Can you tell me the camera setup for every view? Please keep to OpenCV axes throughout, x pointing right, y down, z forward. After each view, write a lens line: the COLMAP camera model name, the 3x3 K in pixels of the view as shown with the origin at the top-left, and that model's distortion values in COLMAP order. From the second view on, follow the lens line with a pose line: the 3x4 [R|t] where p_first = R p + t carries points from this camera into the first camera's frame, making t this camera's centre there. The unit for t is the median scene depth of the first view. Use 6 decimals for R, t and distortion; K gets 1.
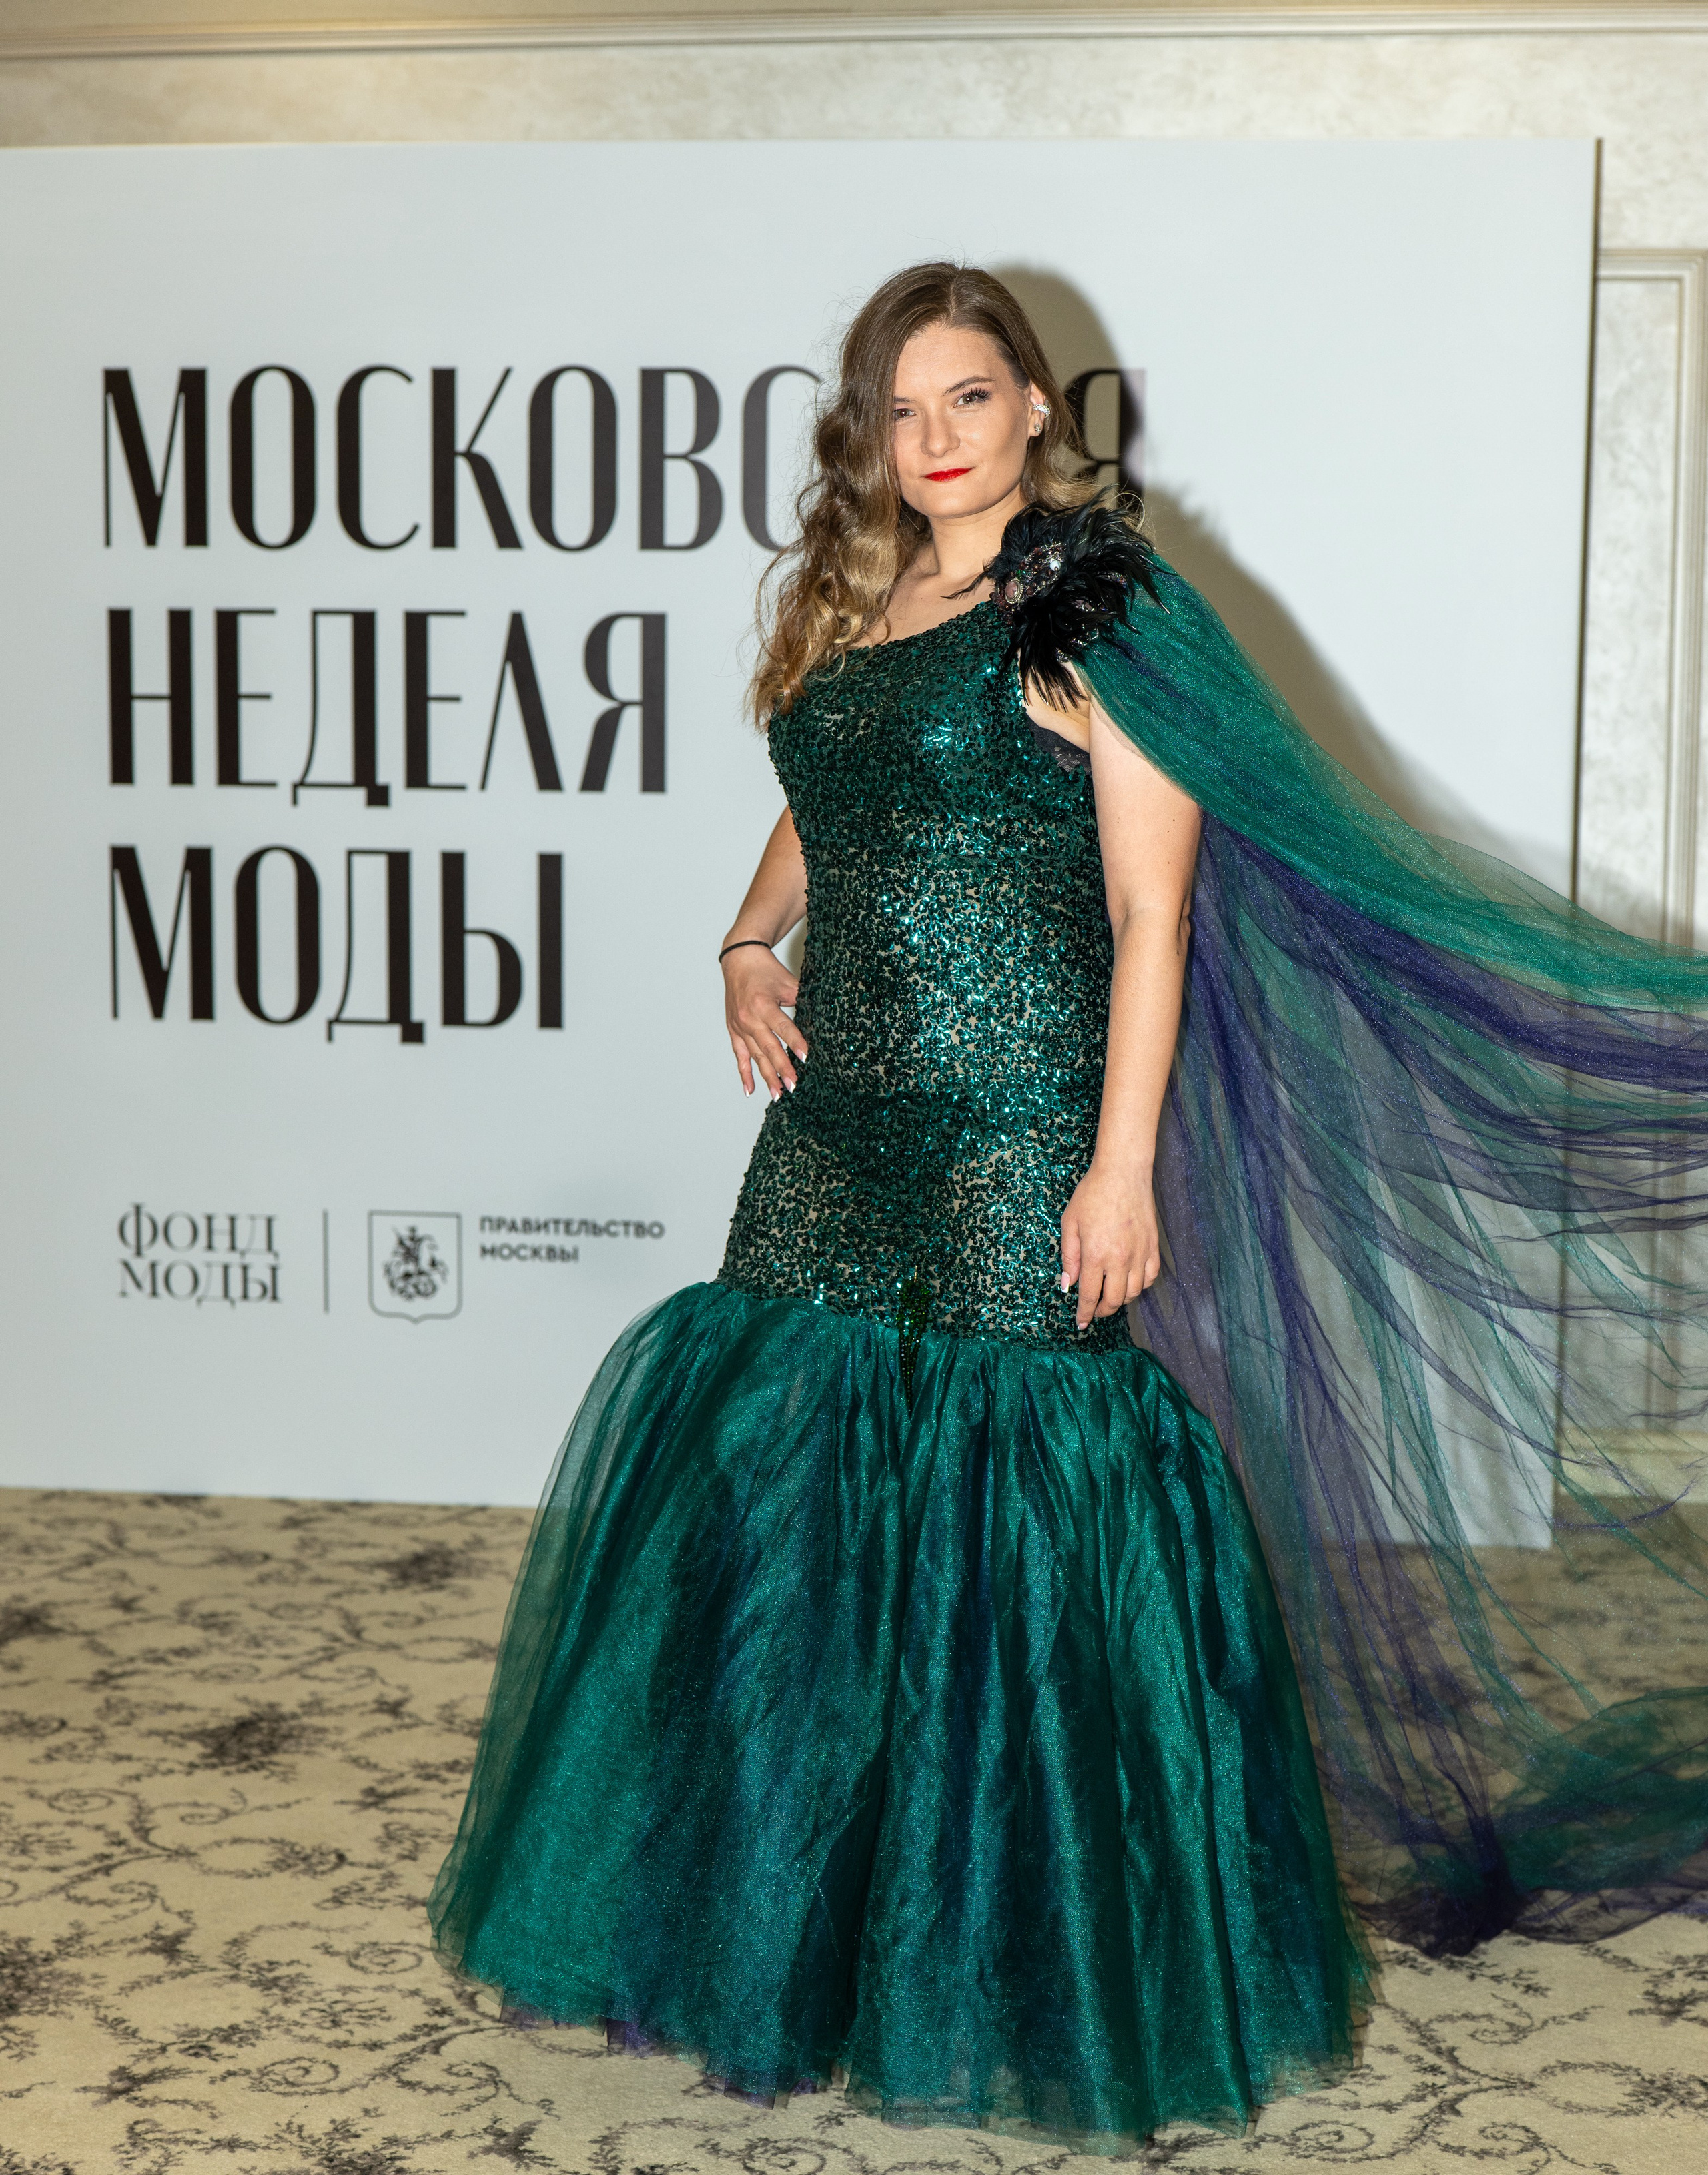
lens RADIAL K [[3769.7, 0, 854.0], [0, 3769.7, 1087.5], [0, 0, 1]] dist [-0.009849, -0.353071]
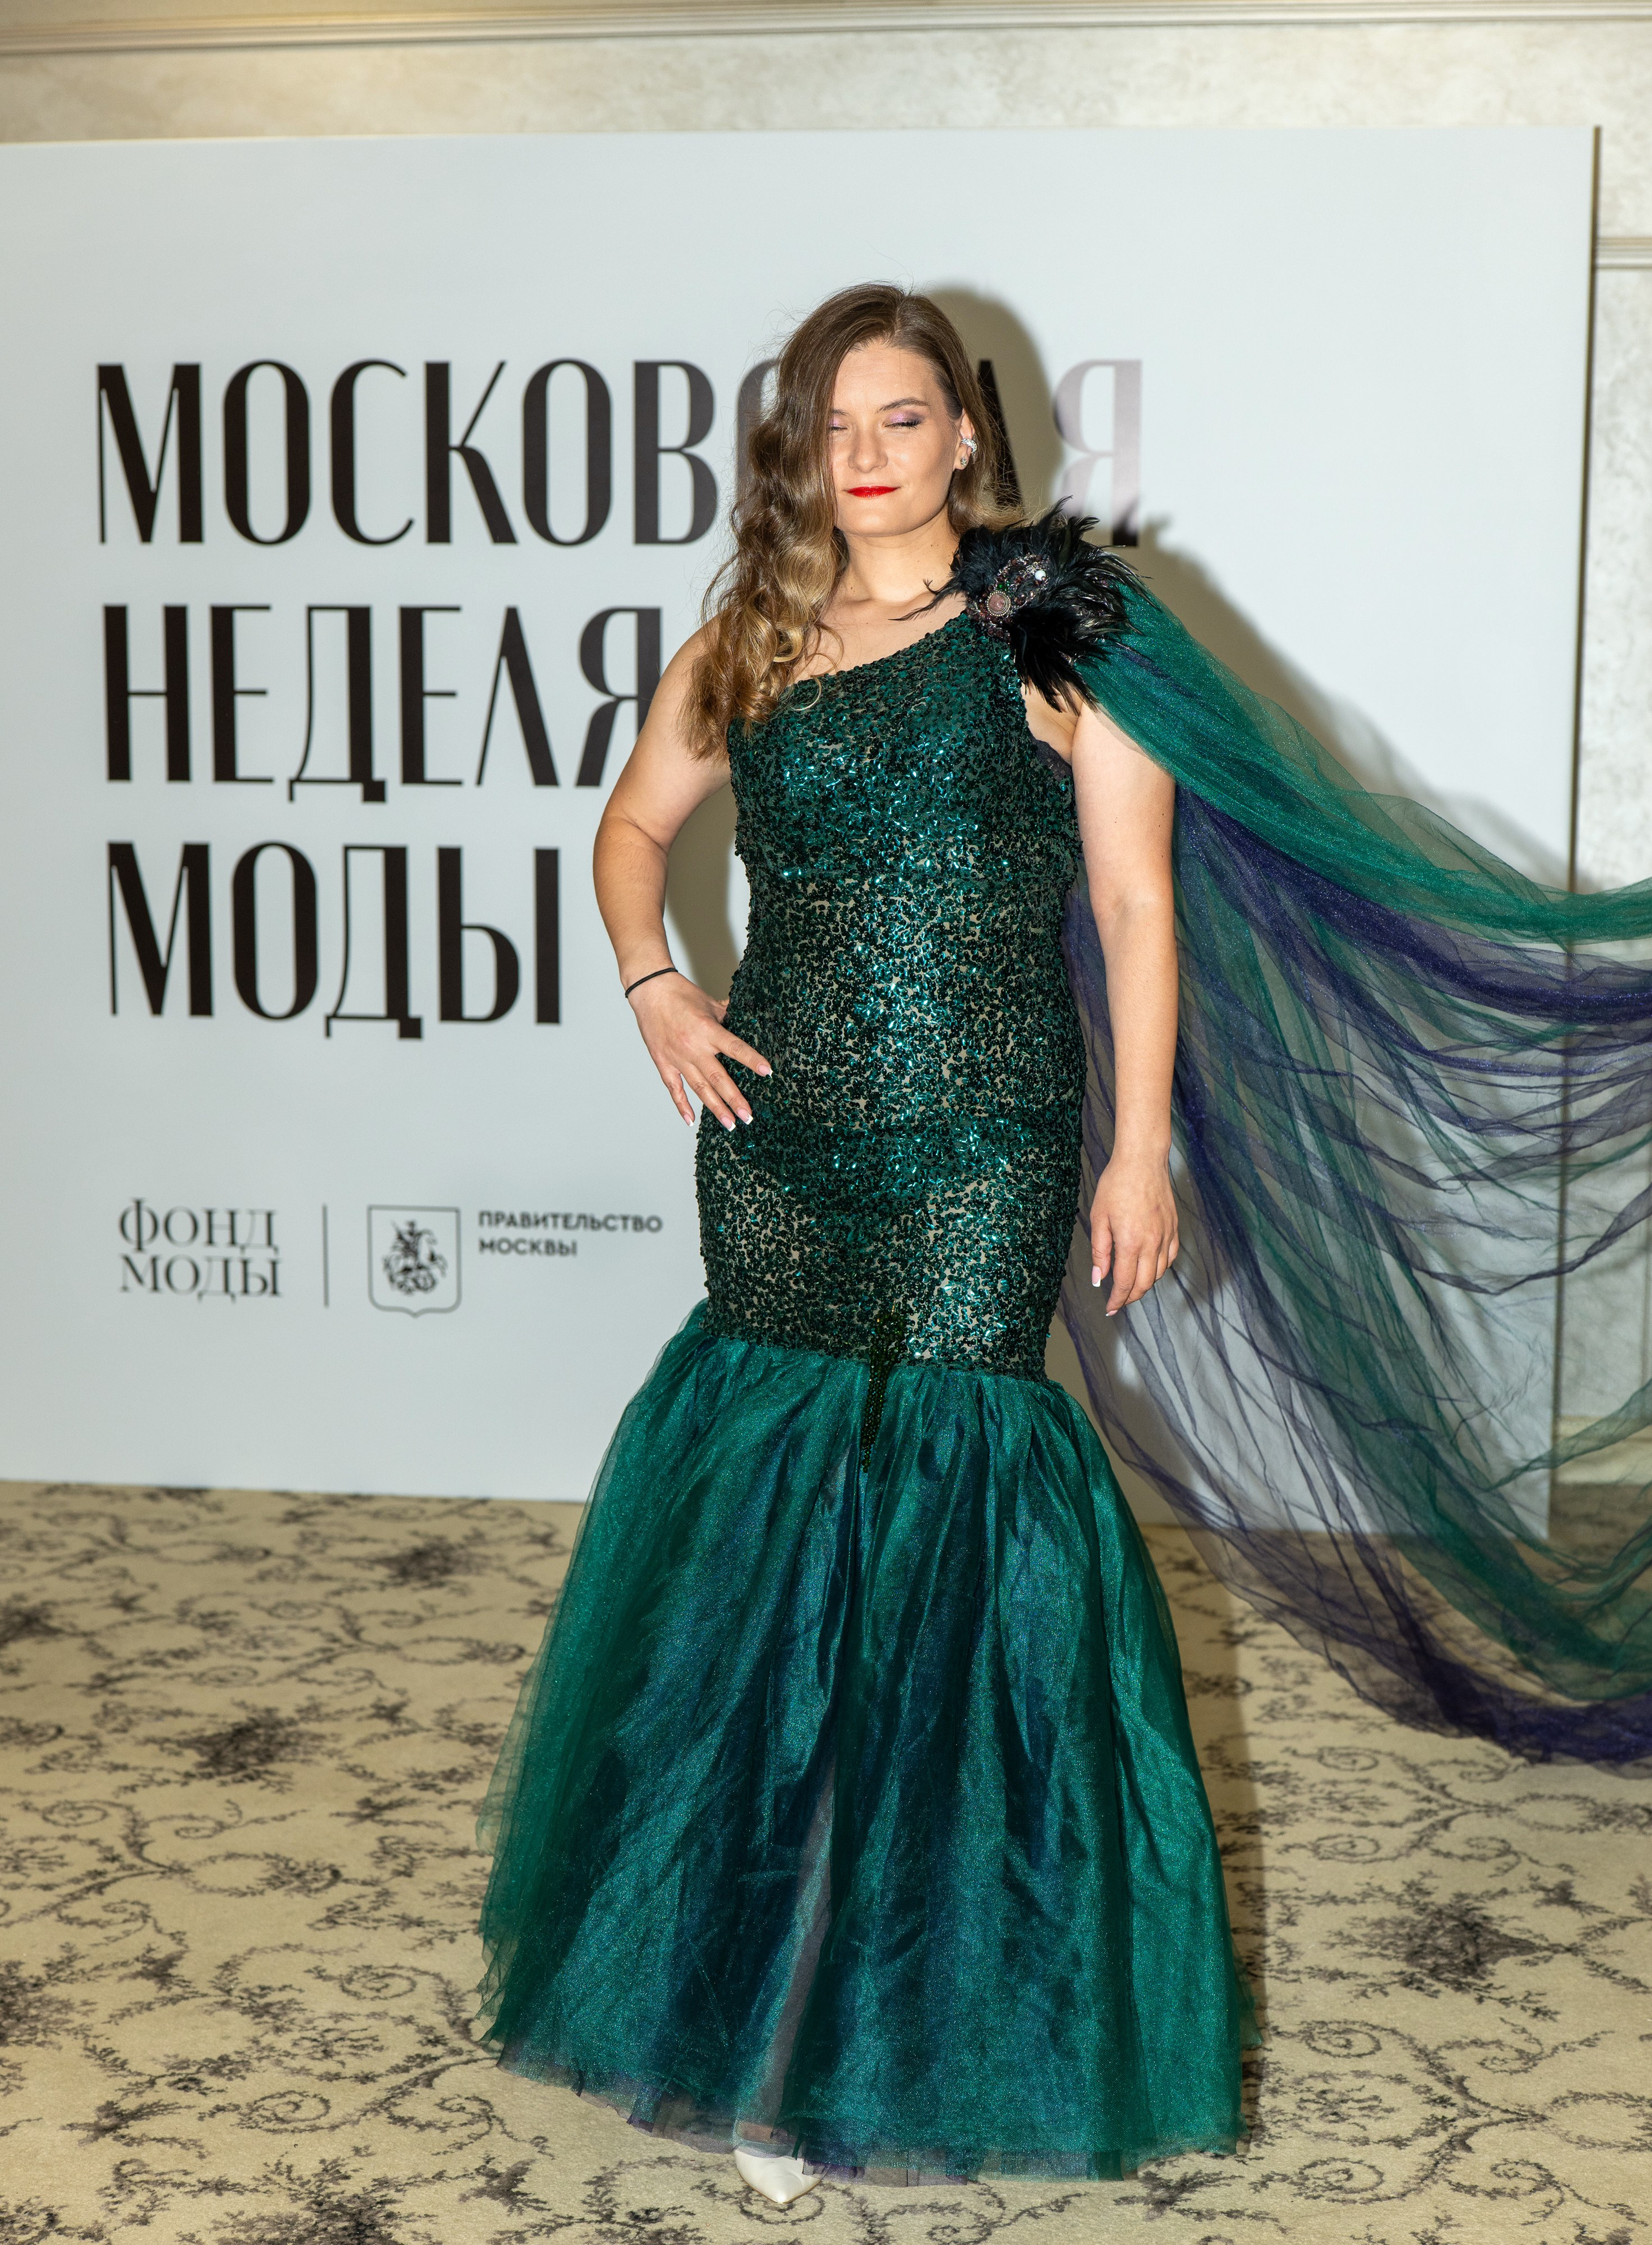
lens RADIAL K [[3617.9, 0, 831.4], [0, 3617.9, 1121.0], [0, 0, 1]] dist [-0.015297, -0.325221]
pose [[0.999976, -0.003451, -0.006079, 0.000604], [0.003578, 0.999775, 0.020909, -0.010336], [0.006005, -0.020931, 0.999763, 0.042276]]
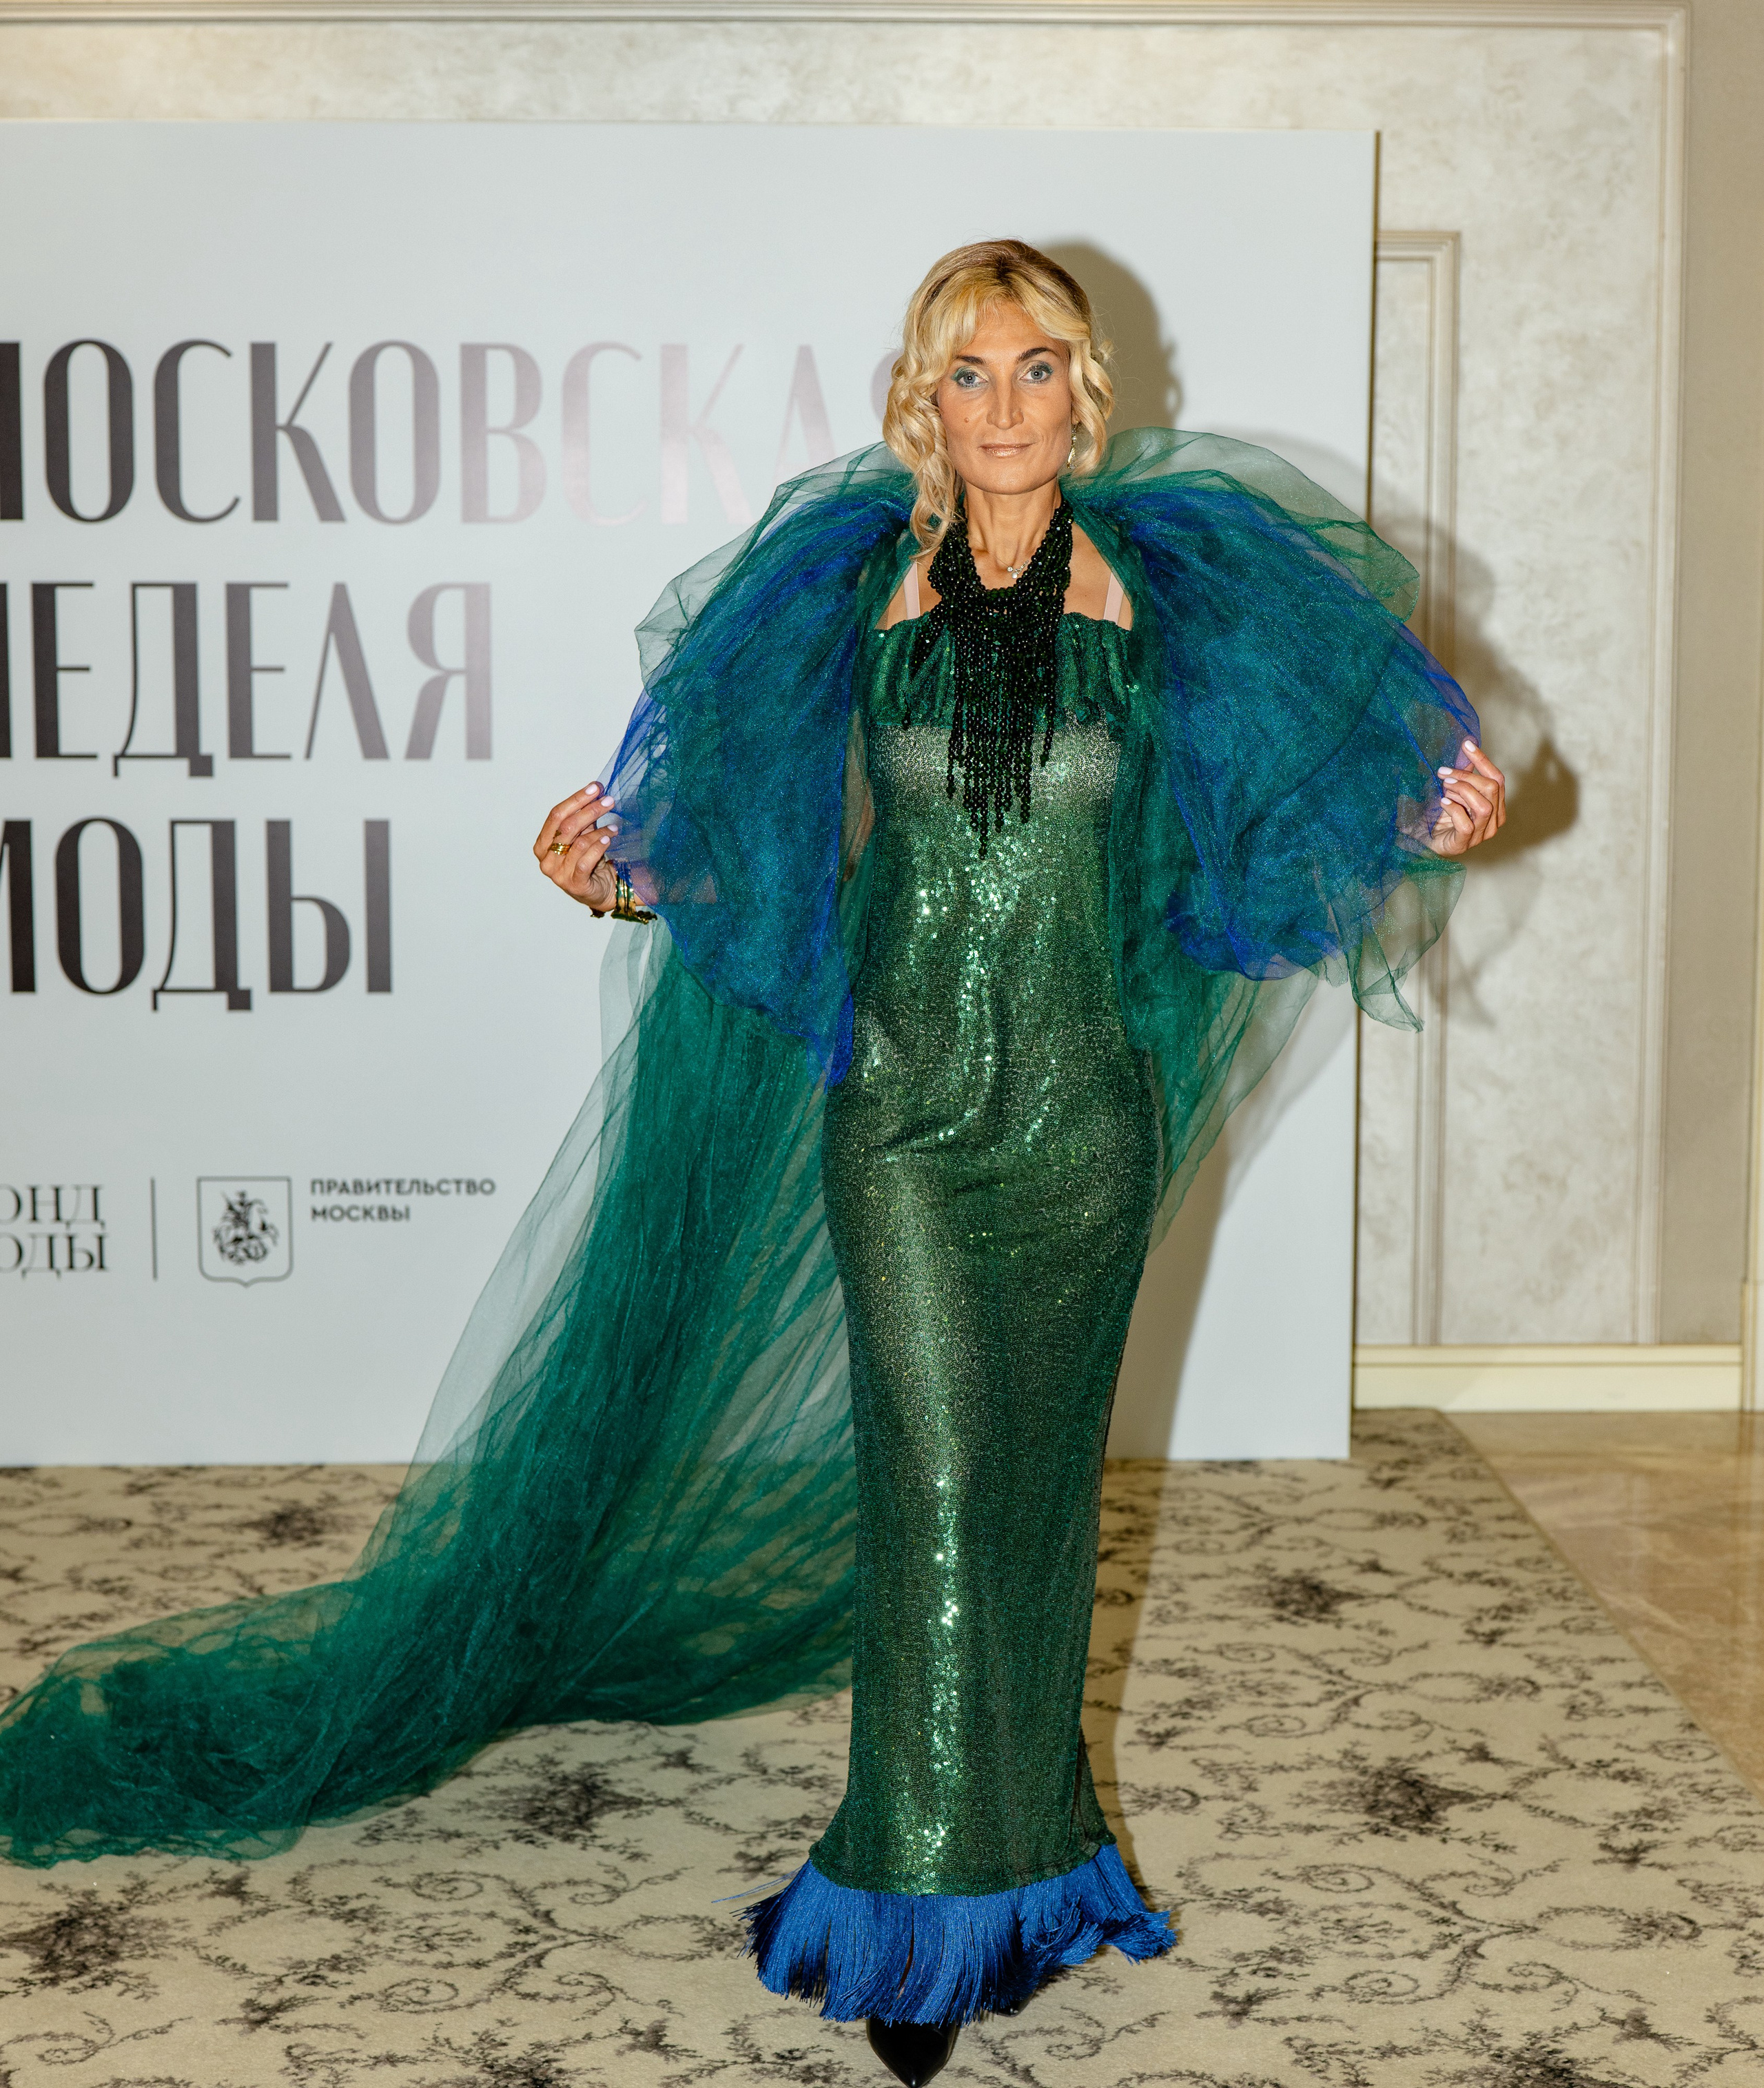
lens RADIAL K [[3921.5, 0, 919.8], [0, 3921.5, 1079.8], [0, 0, 1]] dist [-0.017936, -0.299205]
pose [[0.984794, -0.028257, 0.171413, -0.128008], [0.025676, 0.999521, 0.017252, -0.007111], [-0.171819, -0.012588, 0.985048, -0.072535]]
